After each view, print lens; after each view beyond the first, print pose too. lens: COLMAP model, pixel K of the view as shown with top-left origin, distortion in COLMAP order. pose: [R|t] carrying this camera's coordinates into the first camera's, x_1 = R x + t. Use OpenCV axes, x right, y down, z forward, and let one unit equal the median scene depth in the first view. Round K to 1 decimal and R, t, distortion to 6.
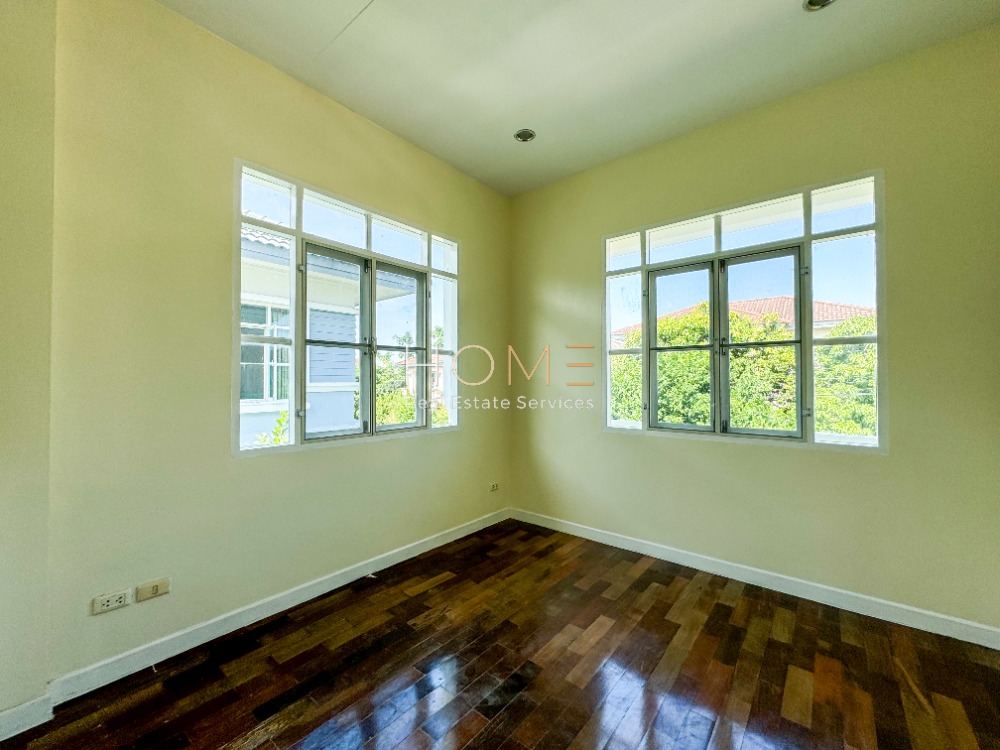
lens RADIAL K [[404.5, 0, 493.6], [0, 404.5, 381.5], [0, 0, 1]] dist [-0.001315, 0.000289]
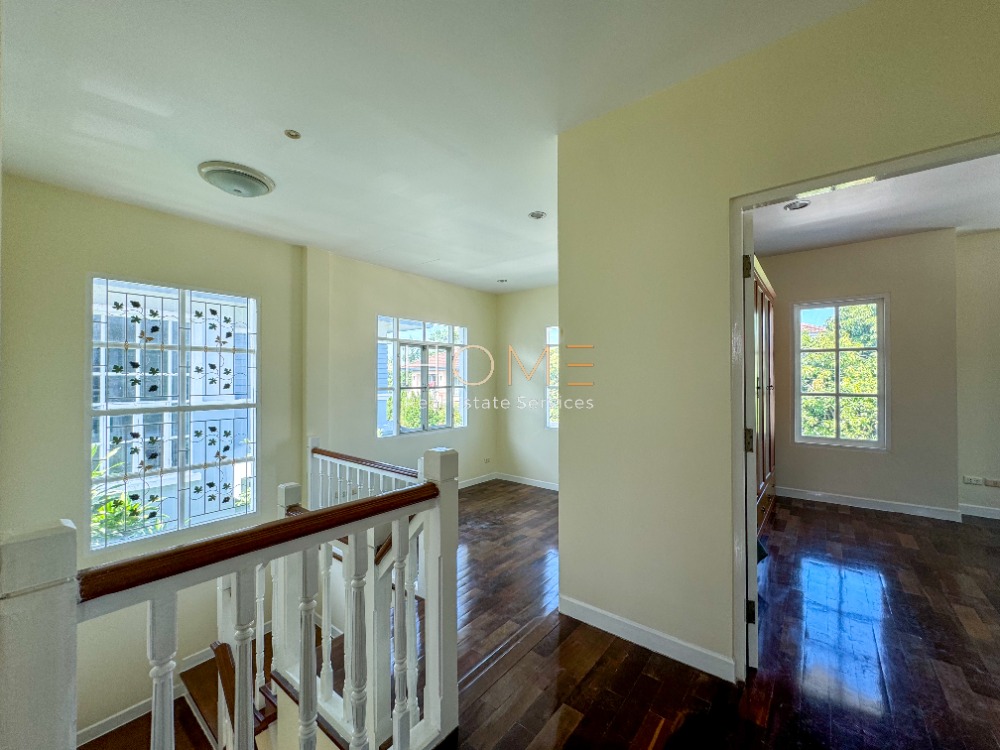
lens RADIAL K [[404.5, 0, 499.9], [0, 404.5, 374.0], [0, 0, 1]] dist [-0.001315, 0.000289]
pose [[0.999657, 0.001088, 0.026184, 0.014472], [-0.001191, 0.999992, 0.003940, -0.146762], [-0.026179, -0.003970, 0.999649, -0.938594]]
